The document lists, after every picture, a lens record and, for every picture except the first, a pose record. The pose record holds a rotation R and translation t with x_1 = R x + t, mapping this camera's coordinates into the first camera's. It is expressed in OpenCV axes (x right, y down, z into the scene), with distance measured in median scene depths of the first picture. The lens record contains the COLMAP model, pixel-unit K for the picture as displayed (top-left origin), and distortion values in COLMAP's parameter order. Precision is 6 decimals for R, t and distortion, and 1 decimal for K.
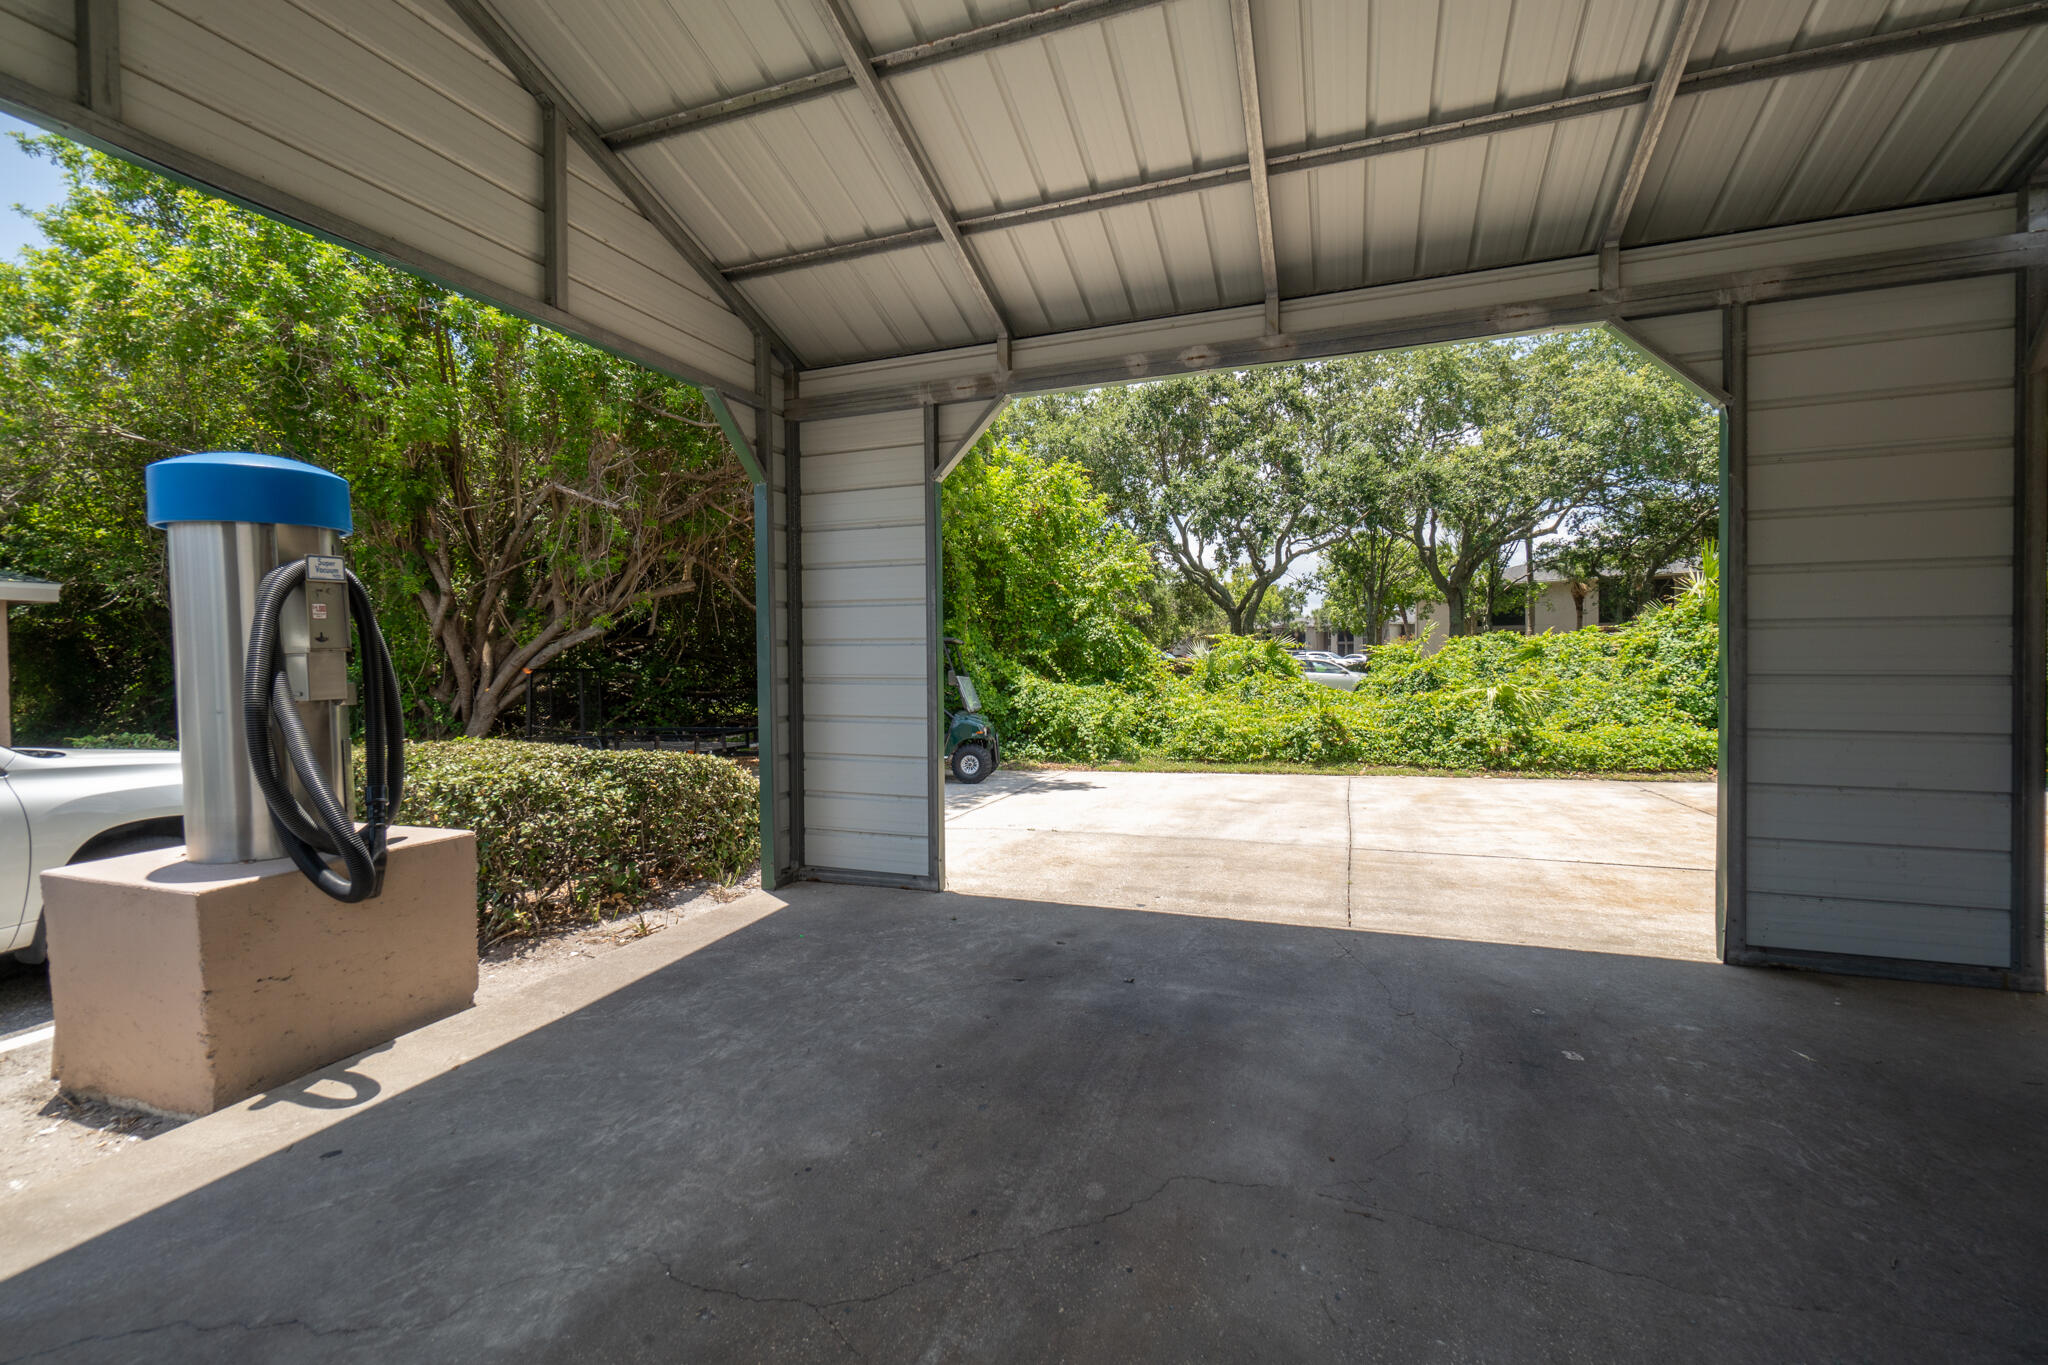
lens RADIAL K [[882.7, 0, 1031.6], [0, 882.7, 672.4], [0, 0, 1]] dist [0.002691, 0.000155]
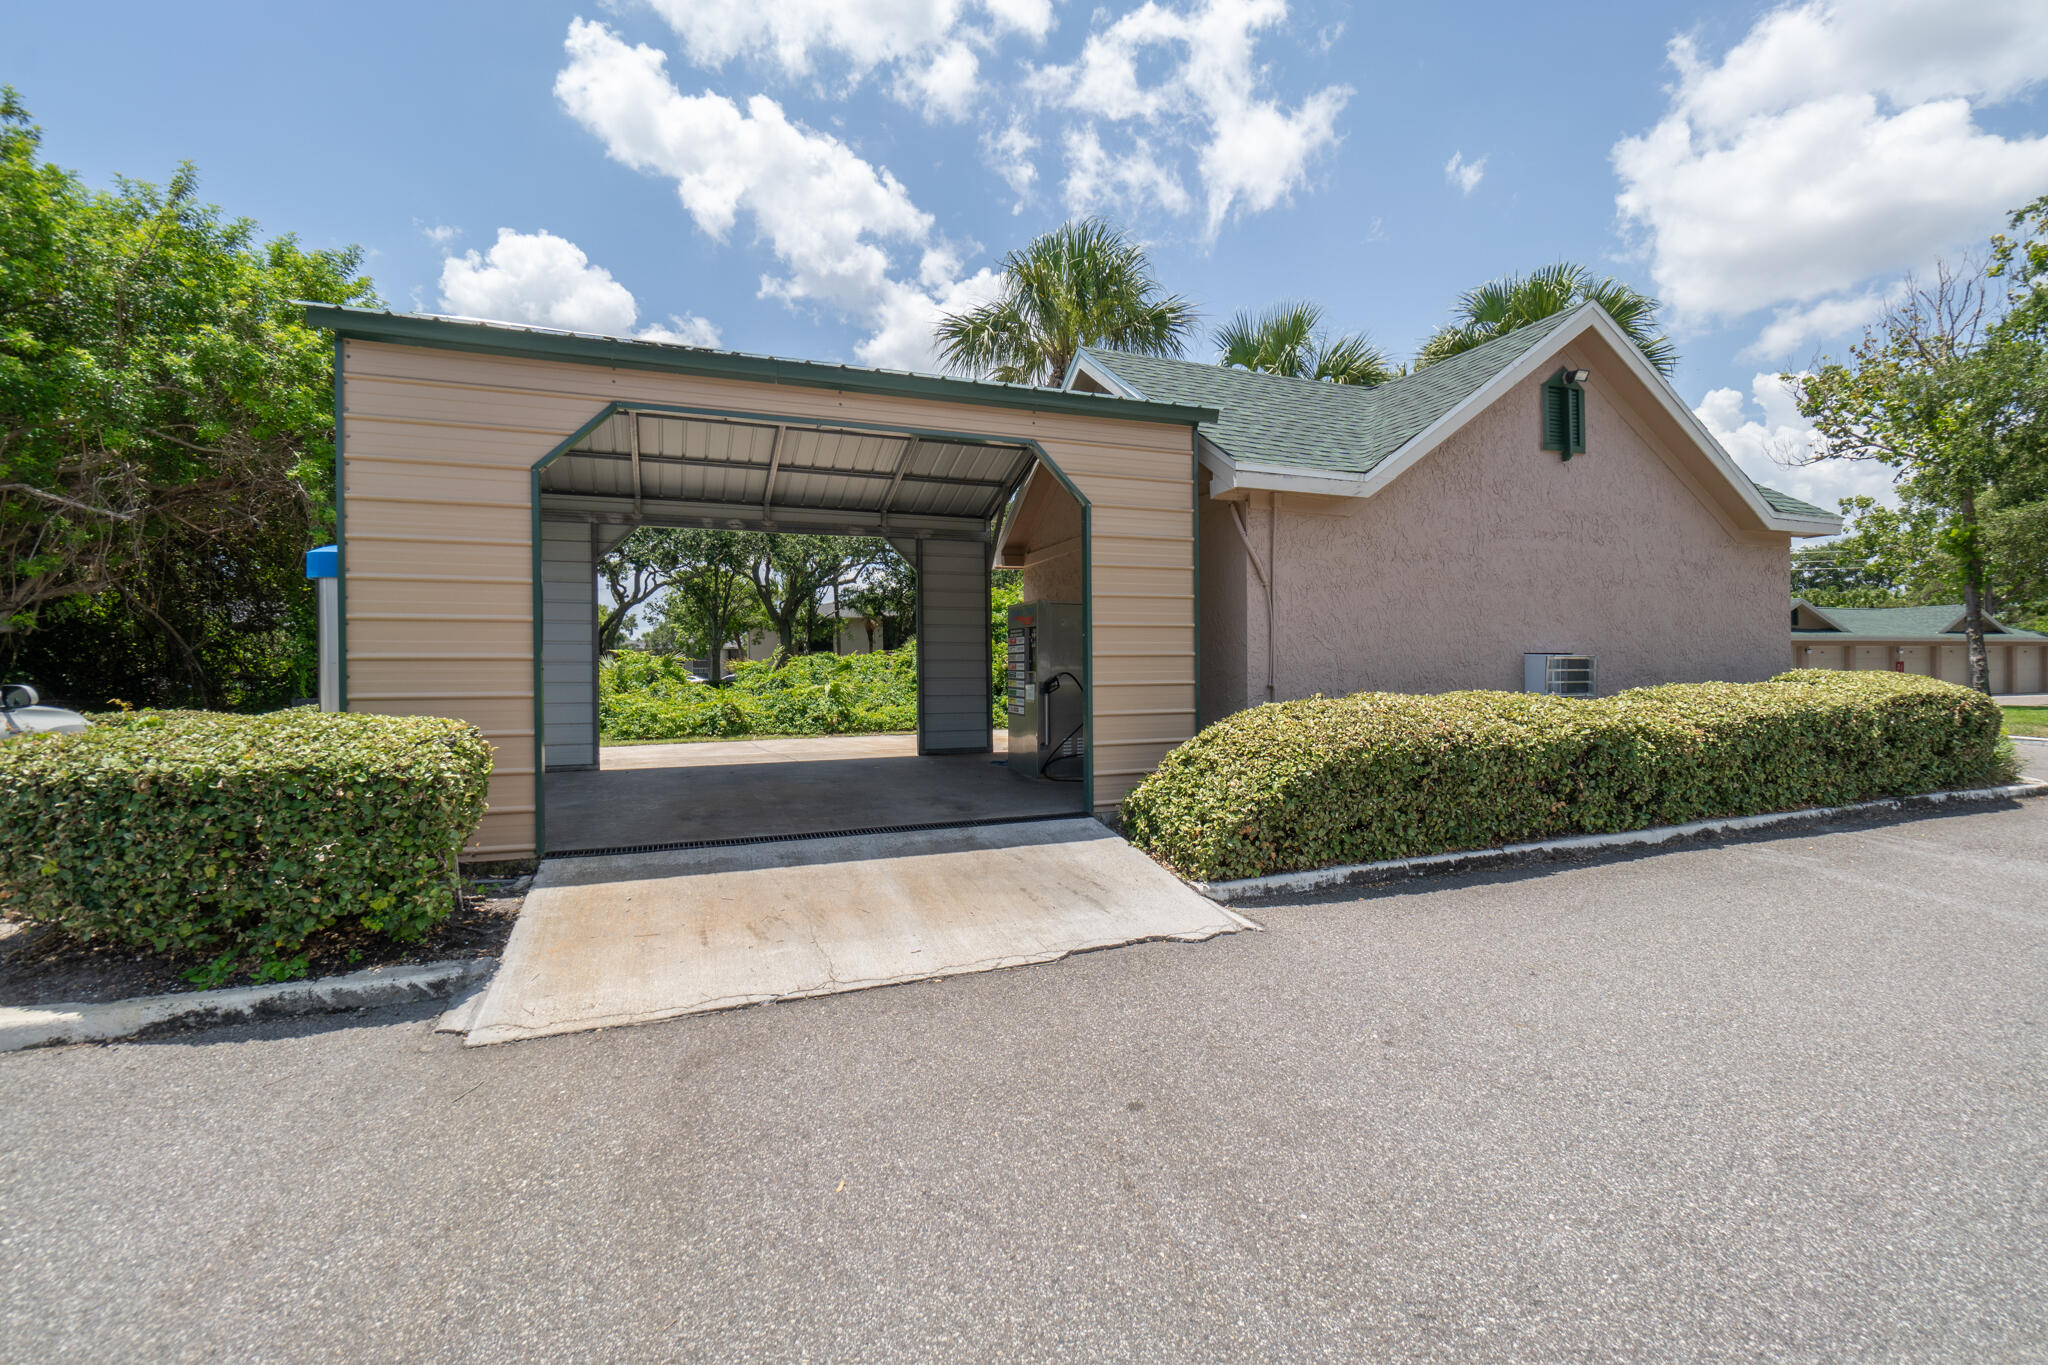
lens RADIAL K [[882.7, 0, 1025.7], [0, 882.7, 674.2], [0, 0, 1]] dist [0.002691, 0.000155]
pose [[0.744804, 0.004165, 0.667270, -0.100474], [0.013247, 0.999691, -0.021027, 0.012688], [-0.667152, 0.024500, 0.744519, -0.156474]]
